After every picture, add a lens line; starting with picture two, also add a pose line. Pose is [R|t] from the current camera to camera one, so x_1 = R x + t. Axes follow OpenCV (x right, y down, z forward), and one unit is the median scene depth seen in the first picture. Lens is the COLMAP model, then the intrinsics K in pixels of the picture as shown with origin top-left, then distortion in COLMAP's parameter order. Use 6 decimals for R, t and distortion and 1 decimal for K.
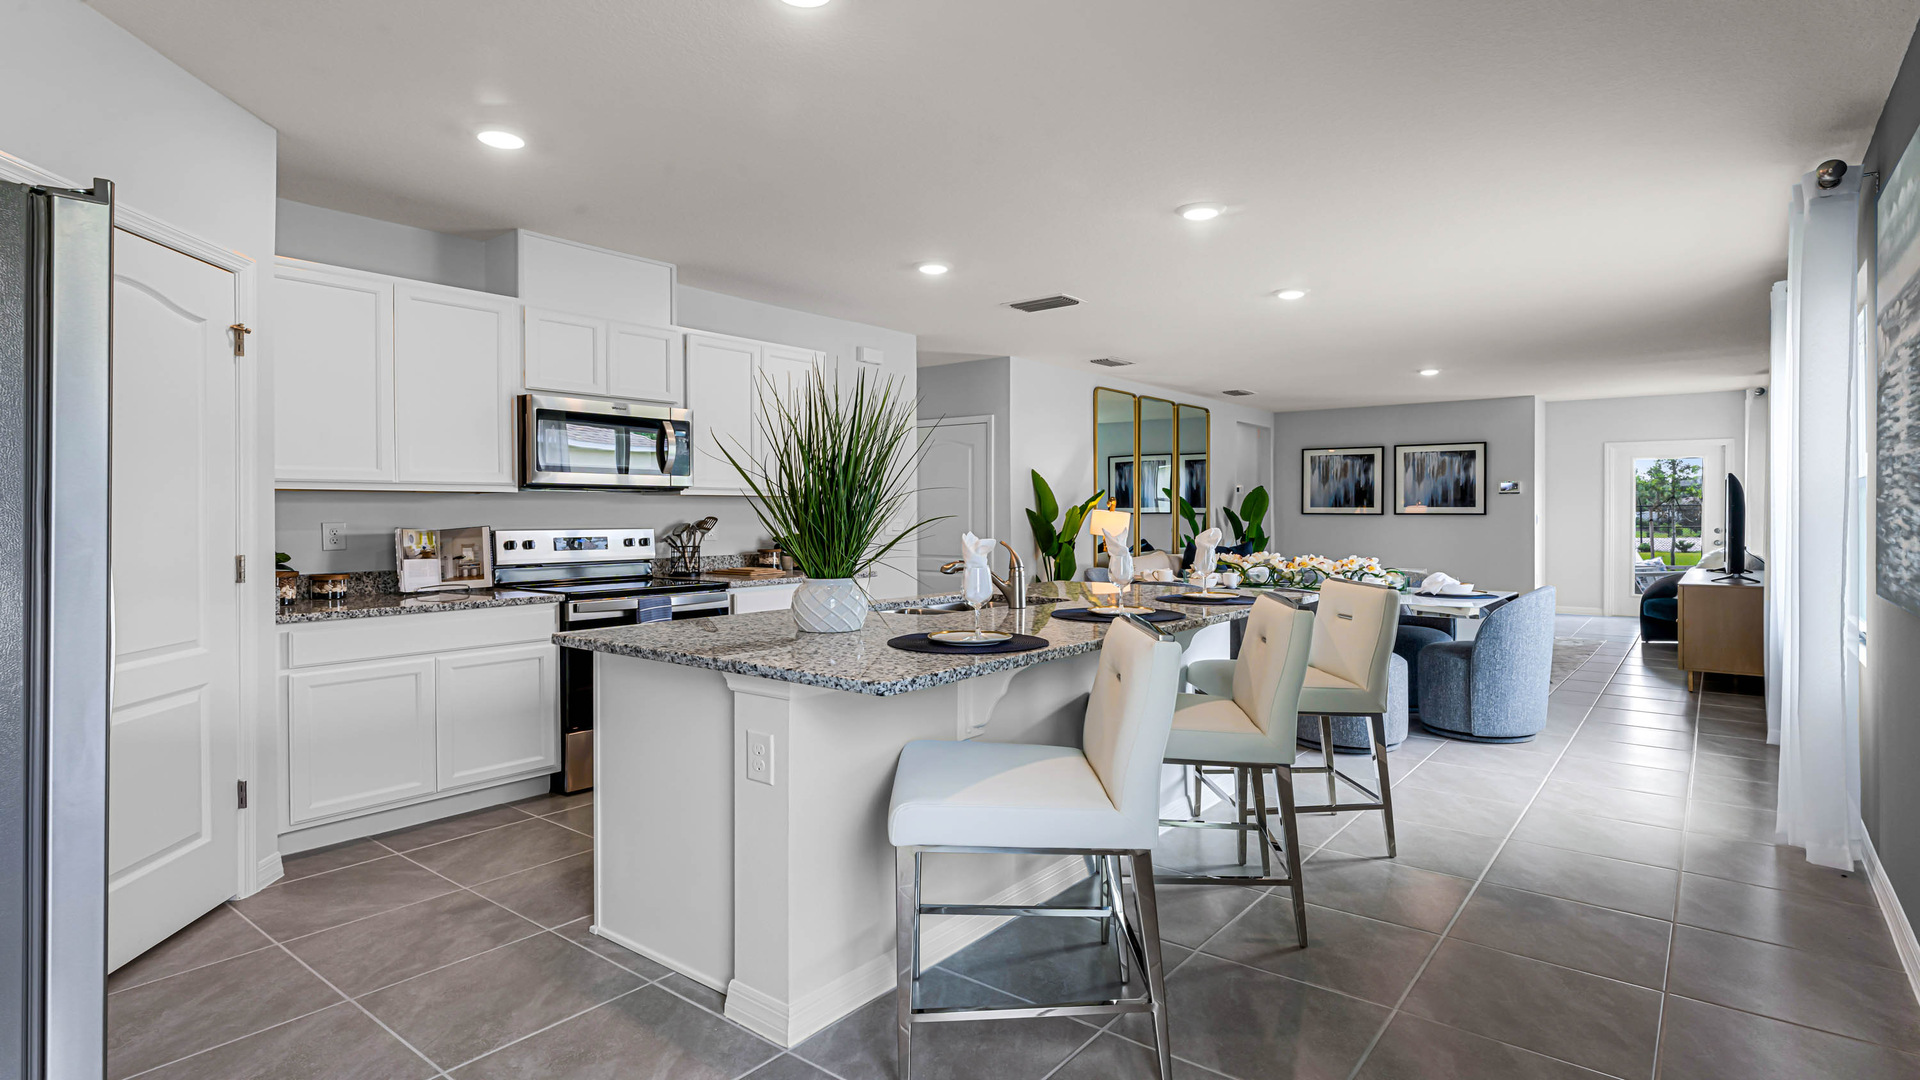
lens RADIAL K [[981.7, 0, 960.0], [0, 981.7, 540.0], [0, 0, 1]] dist [-0.002321, -0.000473]
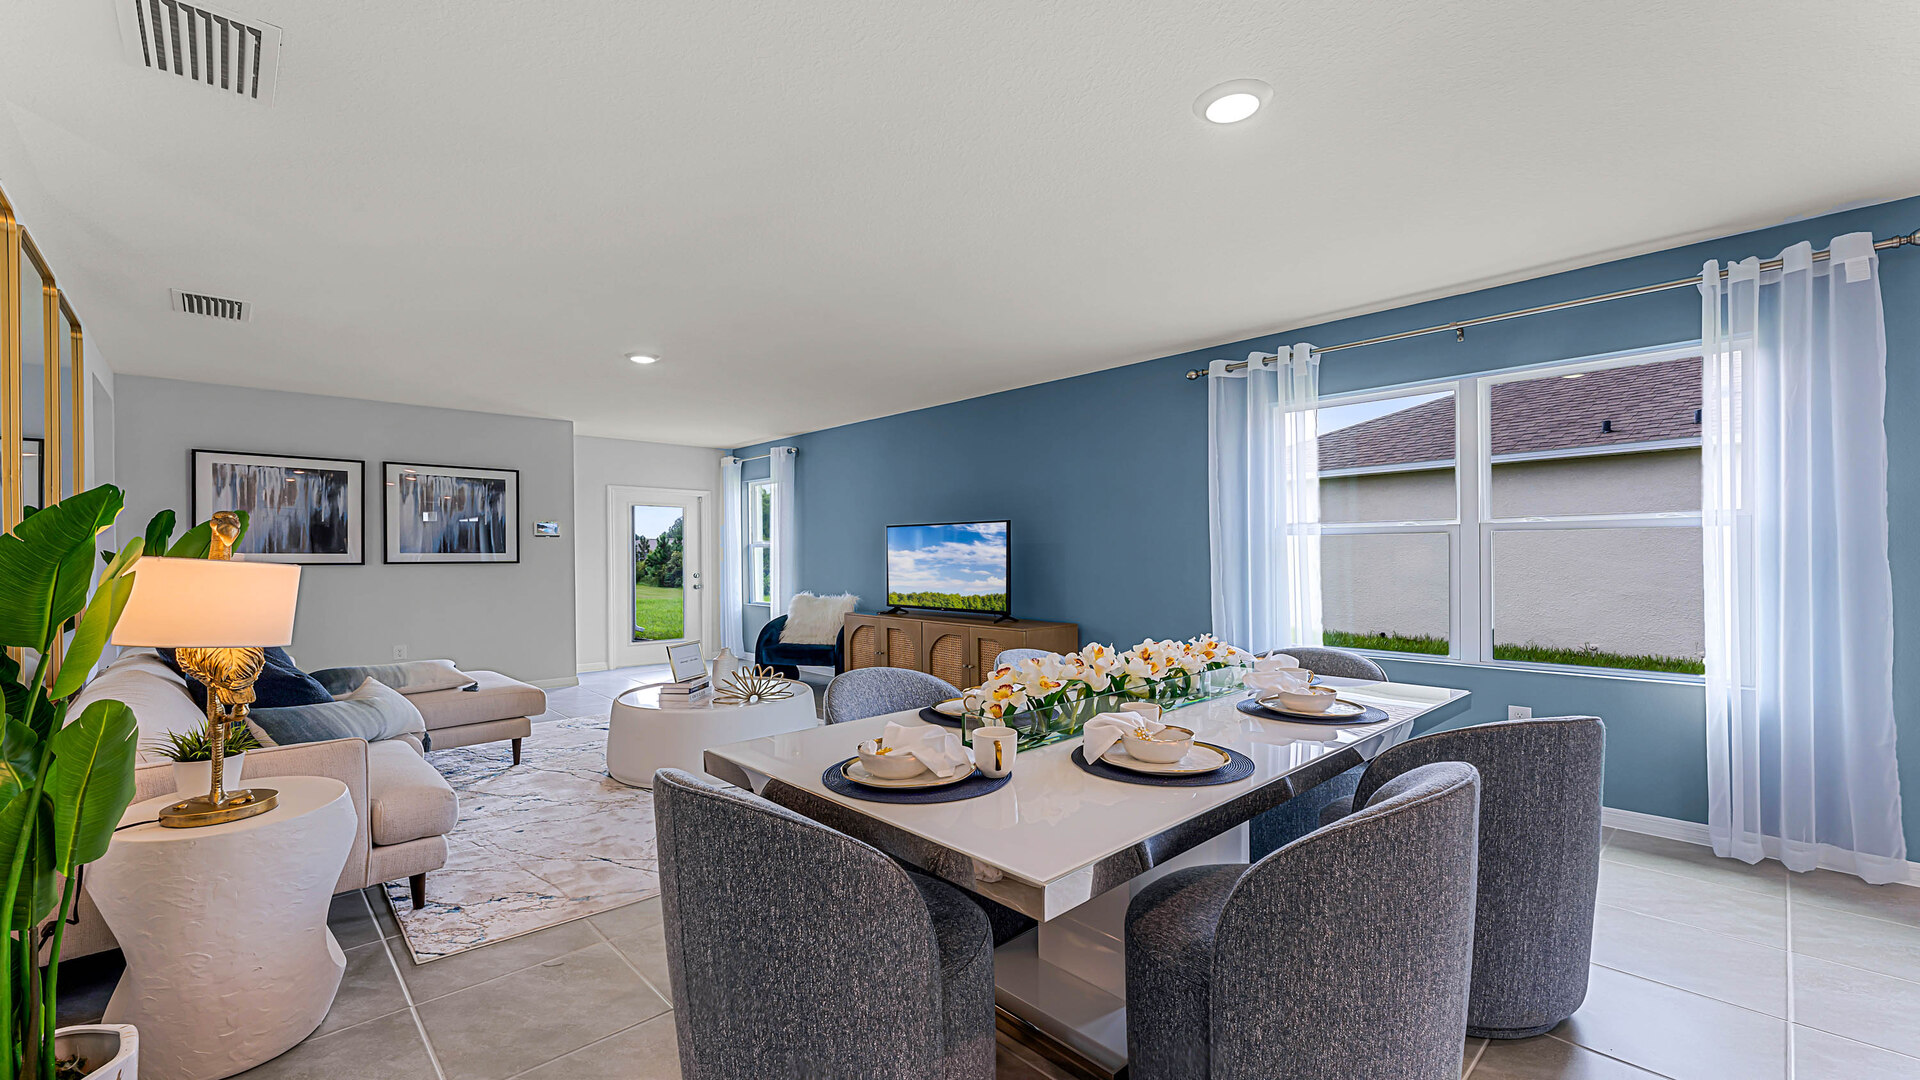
lens RADIAL K [[775.5, 0, 968.5], [0, 775.5, 550.2], [0, 0, 1]] dist [-0.001267, -0.000076]
pose [[0.144894, 0.004631, 0.989436, -0.025608], [0.030449, 0.999495, -0.009137, -0.018166], [-0.988979, 0.031452, 0.144680, 0.522130]]
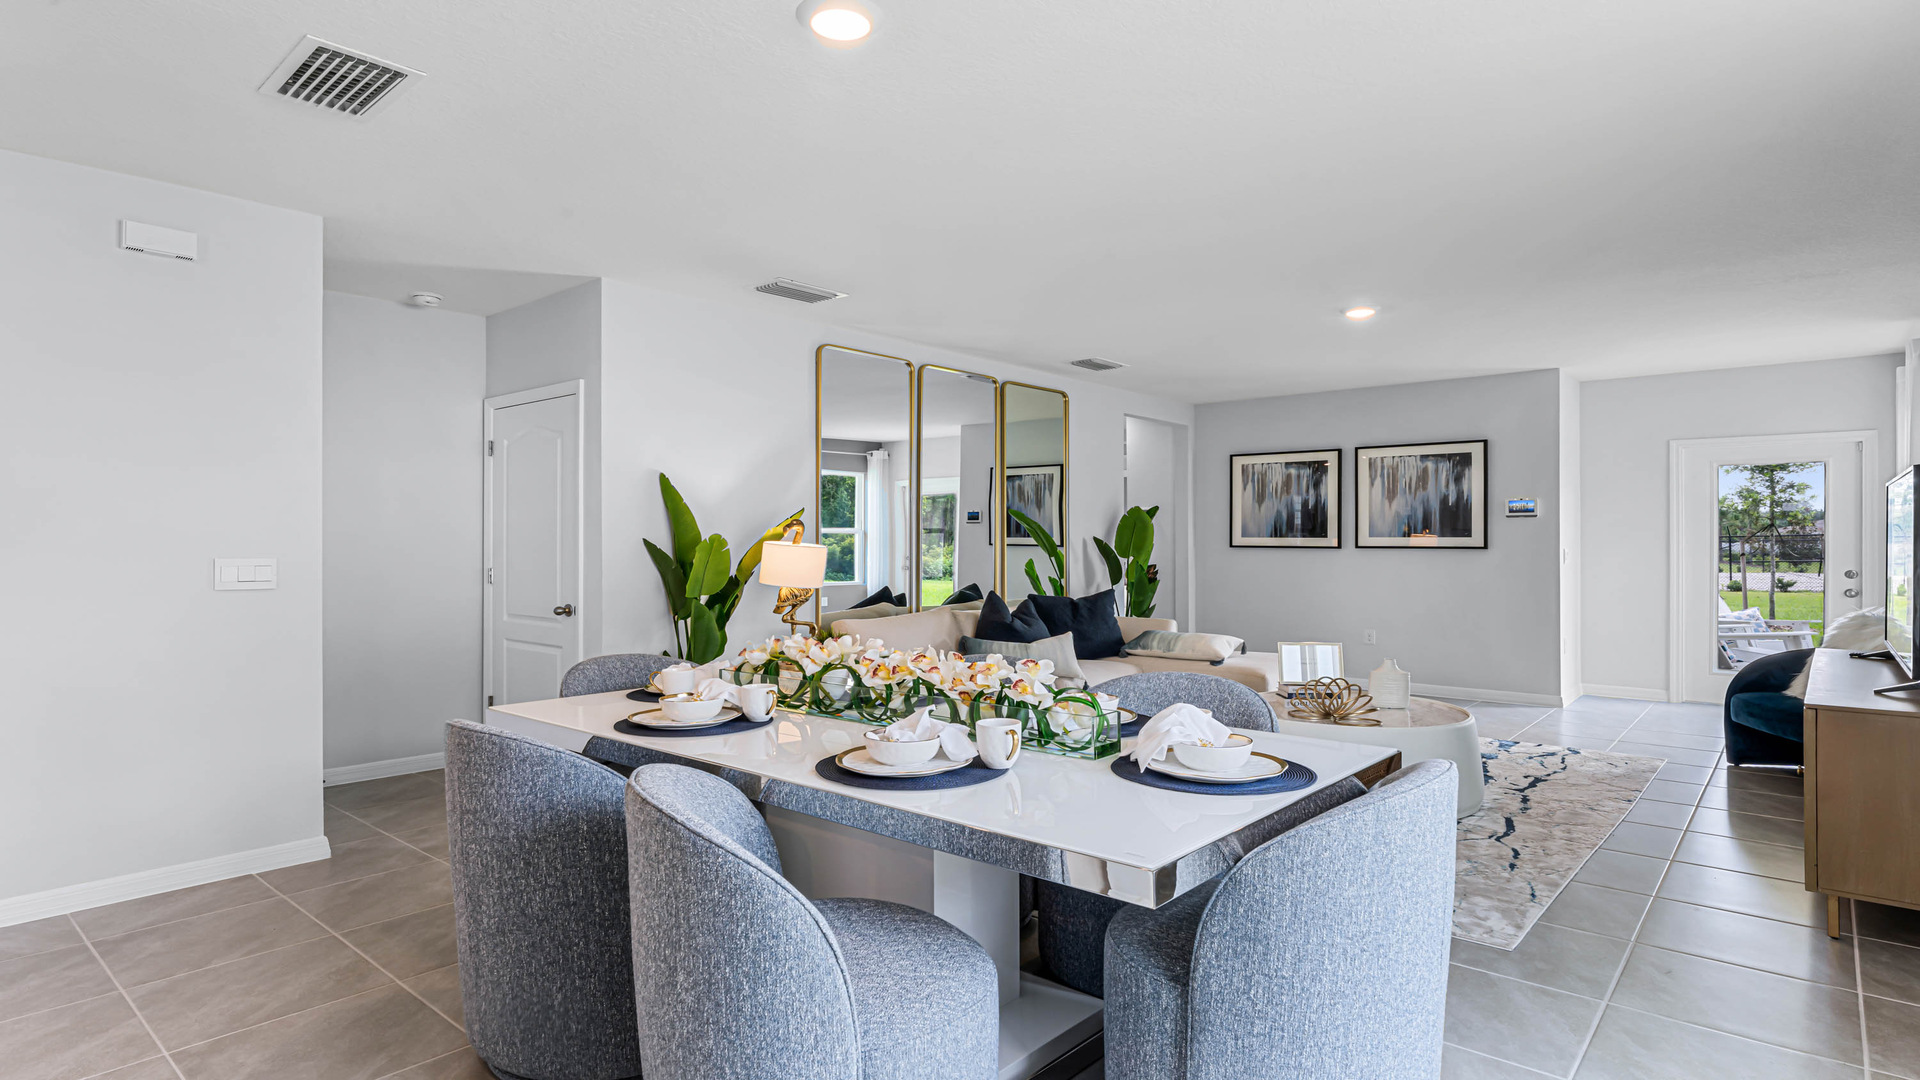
lens RADIAL K [[999.4, 0, 970.4], [0, 999.4, 559.4], [0, 0, 1]] dist [-0.000573, 0.000461]
pose [[0.999027, 0.001977, -0.044057, 0.202870], [-0.002464, 0.999937, -0.010992, -0.009555], [0.044032, 0.011090, 0.998969, 0.287617]]
